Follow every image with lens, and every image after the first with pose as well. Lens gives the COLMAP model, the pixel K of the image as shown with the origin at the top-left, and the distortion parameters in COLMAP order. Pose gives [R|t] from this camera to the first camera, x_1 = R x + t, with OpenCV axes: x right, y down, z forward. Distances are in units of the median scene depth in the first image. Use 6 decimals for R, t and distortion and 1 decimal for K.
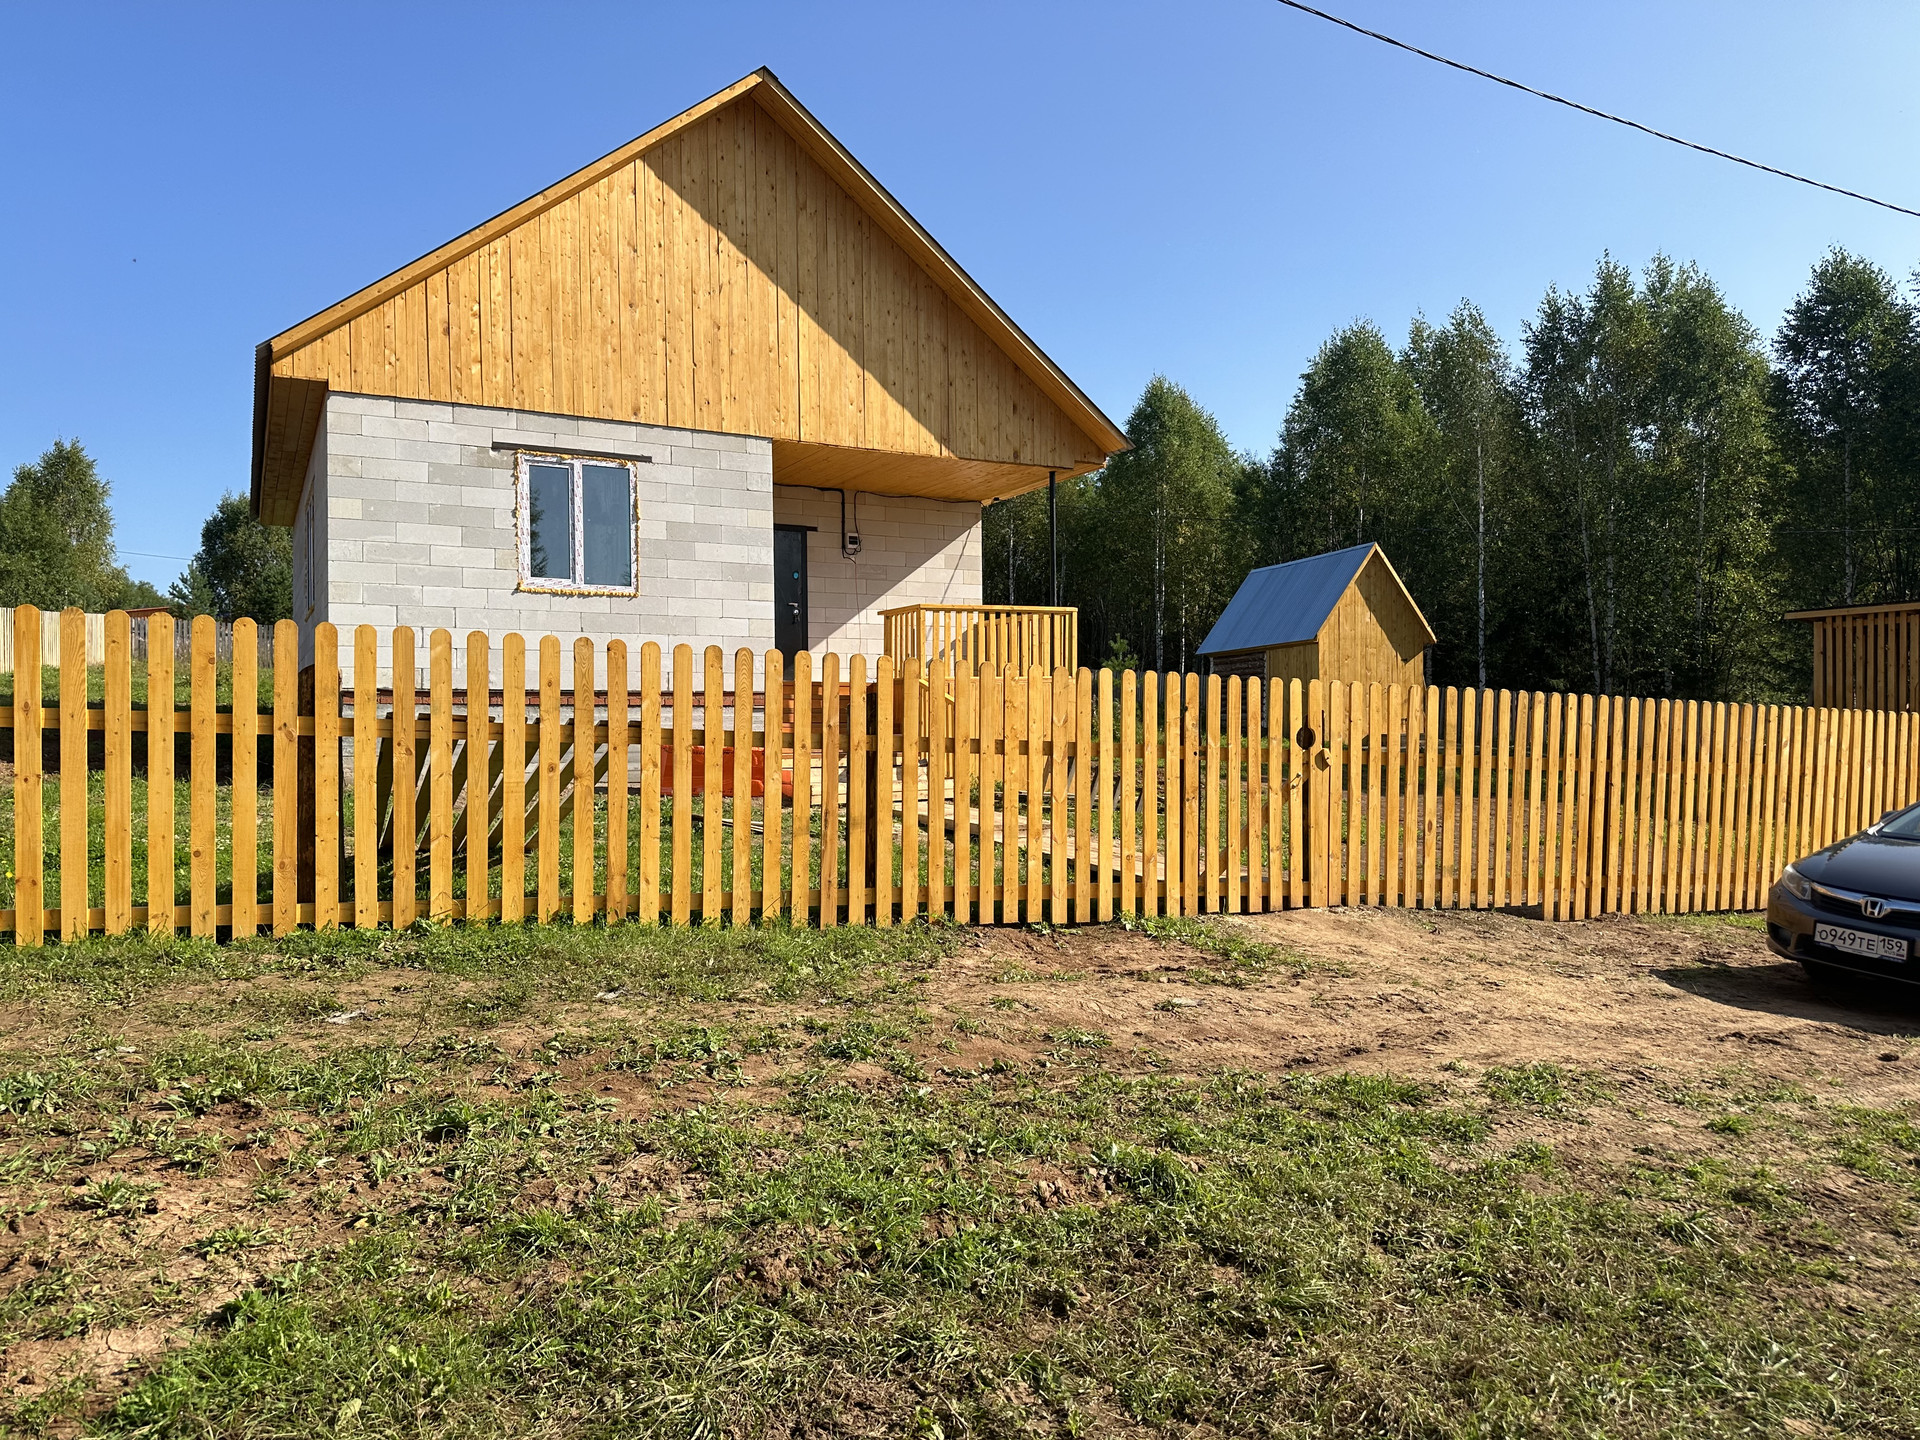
lens RADIAL K [[1334.0, 0, 951.5], [0, 1334.0, 714.2], [0, 0, 1]] dist [0.132432, -0.243669]
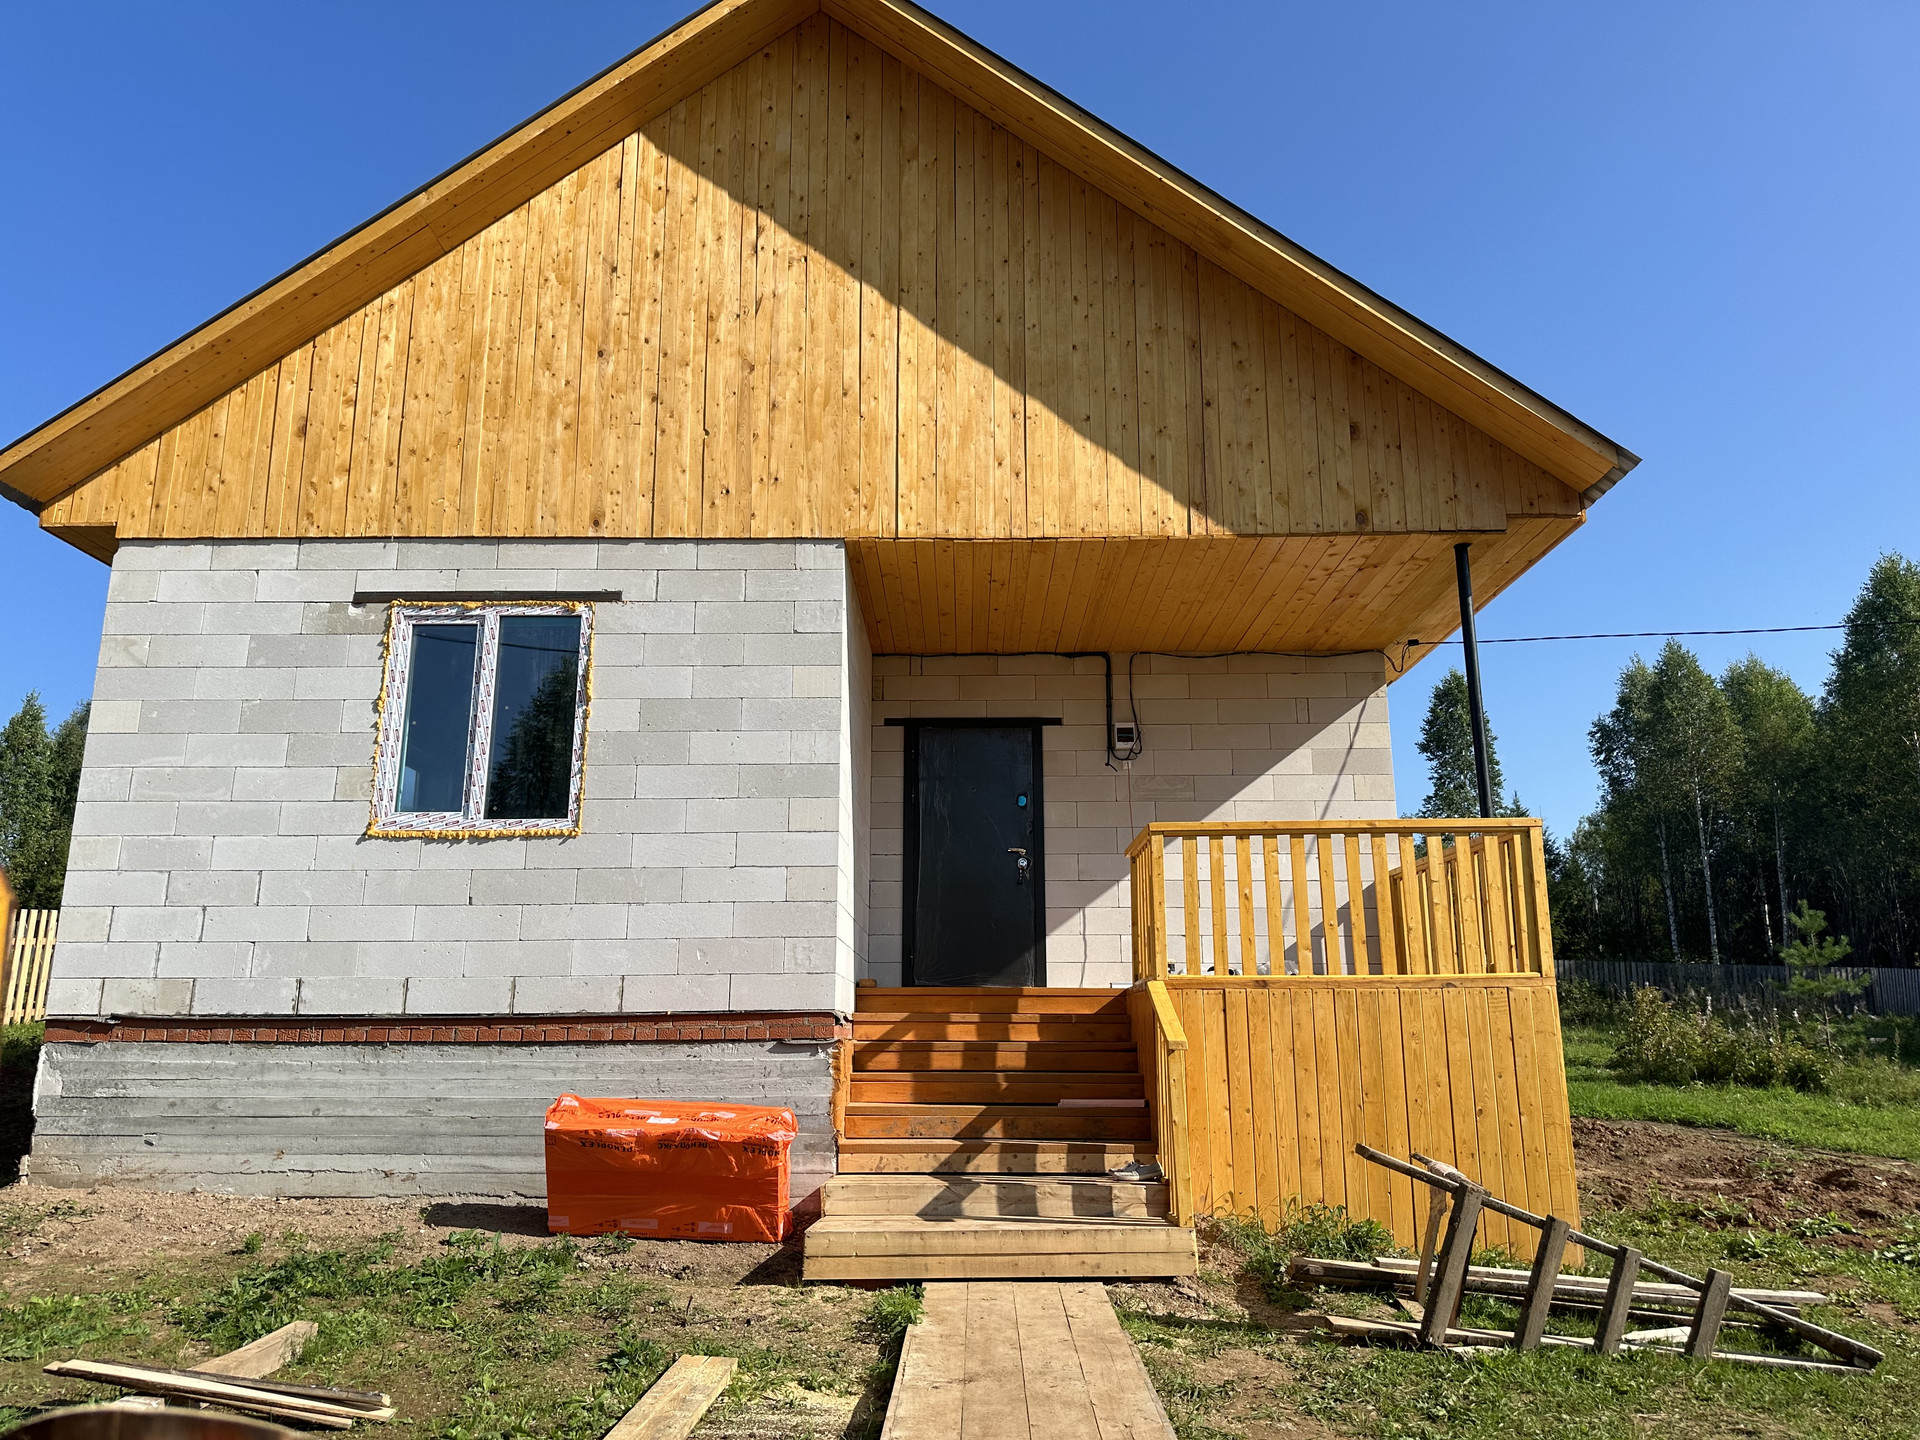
lens RADIAL K [[1334.0, 0, 951.5], [0, 1334.0, 714.2], [0, 0, 1]] dist [0.132432, -0.243669]
pose [[0.877442, -0.105559, -0.467923, 0.159136], [-0.000955, 0.975100, -0.221764, -0.014498], [0.479681, 0.195032, 0.855493, 0.586845]]
